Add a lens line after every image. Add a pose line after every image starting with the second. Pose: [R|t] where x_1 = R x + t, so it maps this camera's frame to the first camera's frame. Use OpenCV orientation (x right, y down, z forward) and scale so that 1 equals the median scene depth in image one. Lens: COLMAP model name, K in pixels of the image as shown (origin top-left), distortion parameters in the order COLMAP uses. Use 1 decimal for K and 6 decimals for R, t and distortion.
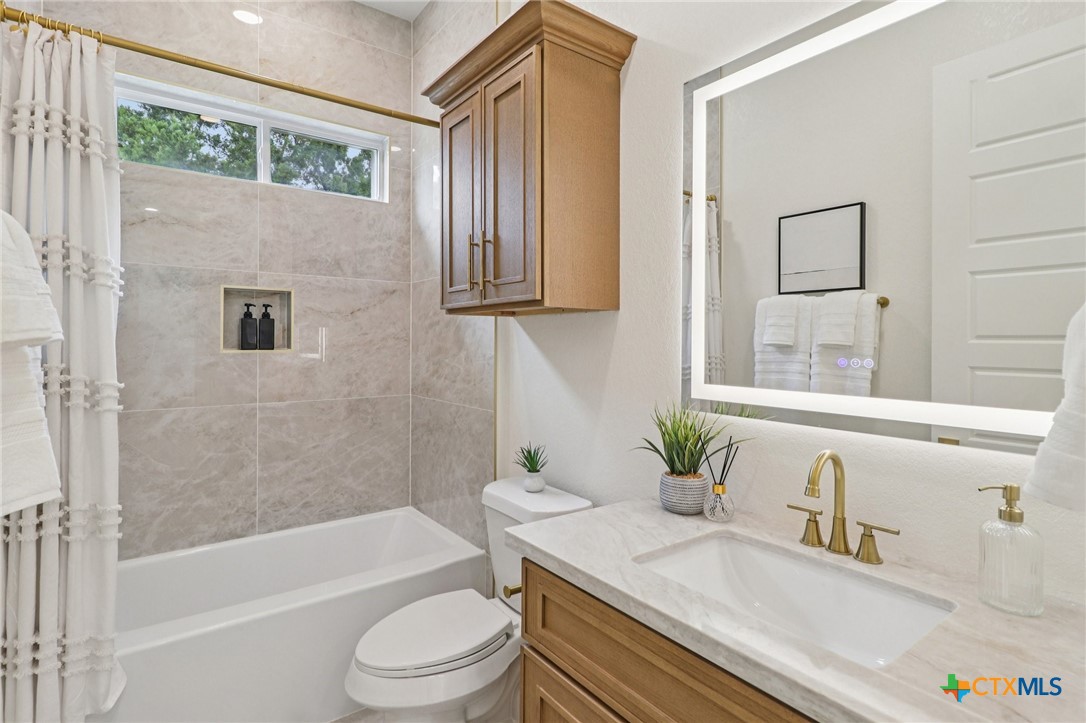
lens RADIAL K [[545.6, 0, 532.8], [0, 545.6, 336.8], [0, 0, 1]] dist [-0.003197, -0.000450]
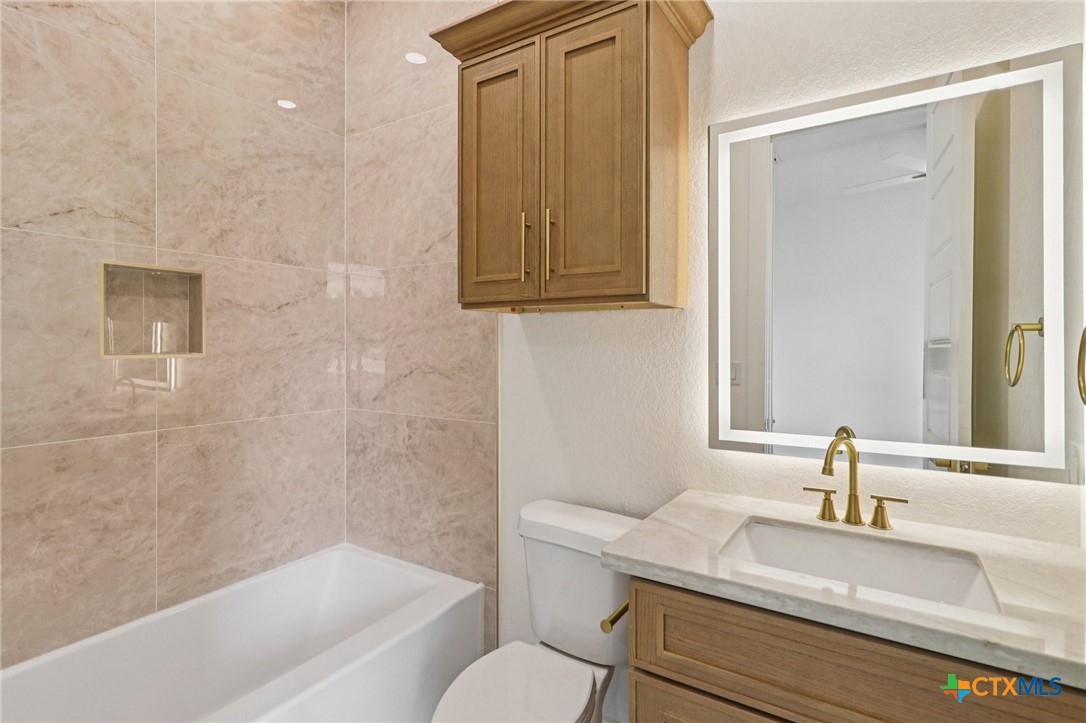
lens RADIAL K [[545.6, 0, 542.4], [0, 545.6, 359.4], [0, 0, 1]] dist [-0.003197, -0.000450]
pose [[0.924758, -0.022056, 0.379916, -0.288423], [0.007444, 0.999176, 0.039887, 0.002203], [-0.380483, -0.034058, 0.924160, 0.134000]]
